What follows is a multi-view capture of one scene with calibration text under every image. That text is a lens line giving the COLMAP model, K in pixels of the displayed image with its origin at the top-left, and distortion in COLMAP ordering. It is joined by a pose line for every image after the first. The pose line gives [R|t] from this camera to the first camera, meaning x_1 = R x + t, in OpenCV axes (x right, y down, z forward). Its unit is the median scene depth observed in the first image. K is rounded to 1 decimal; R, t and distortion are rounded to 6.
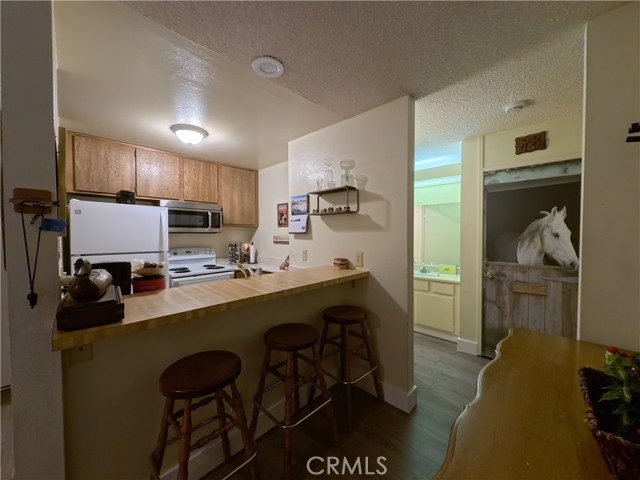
lens RADIAL K [[245.2, 0, 320.0], [0, 245.2, 240.0], [0, 0, 1]] dist [0.000333, -0.000102]
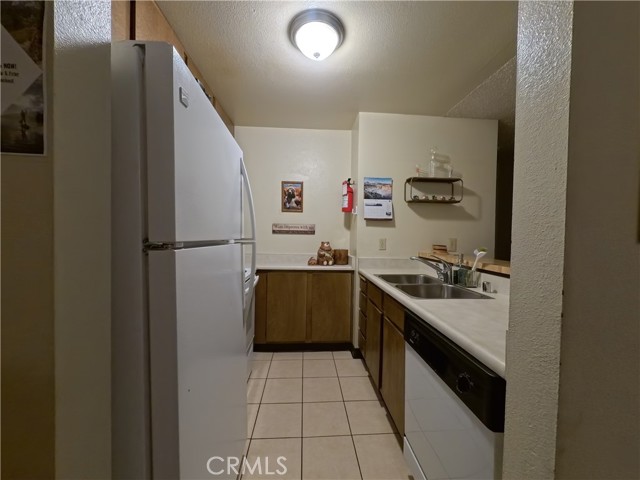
lens RADIAL K [[245.2, 0, 320.0], [0, 245.2, 240.0], [0, 0, 1]] dist [0.000333, -0.000102]
pose [[0.679975, 0.001033, 0.733234, -0.715176], [-0.003127, 0.999994, 0.001492, 0.036534], [-0.733228, -0.003307, 0.679975, 0.444585]]
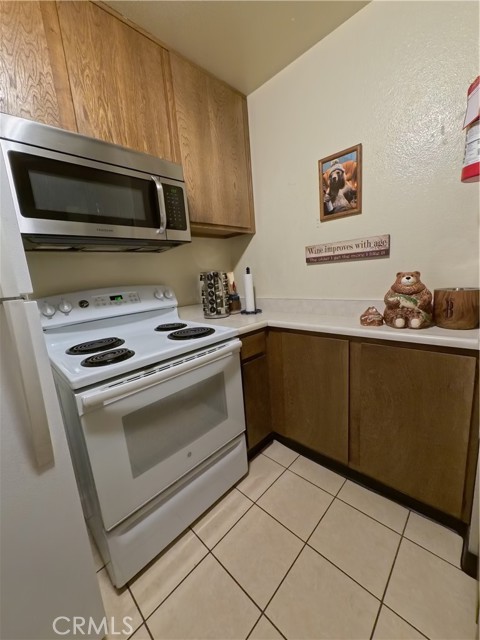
lens RADIAL K [[245.2, 0, 240.0], [0, 245.2, 320.0], [0, 0, 1]] dist [0.000333, -0.000102]
pose [[0.997250, -0.069969, -0.024428, -0.341575], [0.072991, 0.984376, 0.160240, 0.037359], [0.012835, -0.161582, 0.986776, 0.628107]]
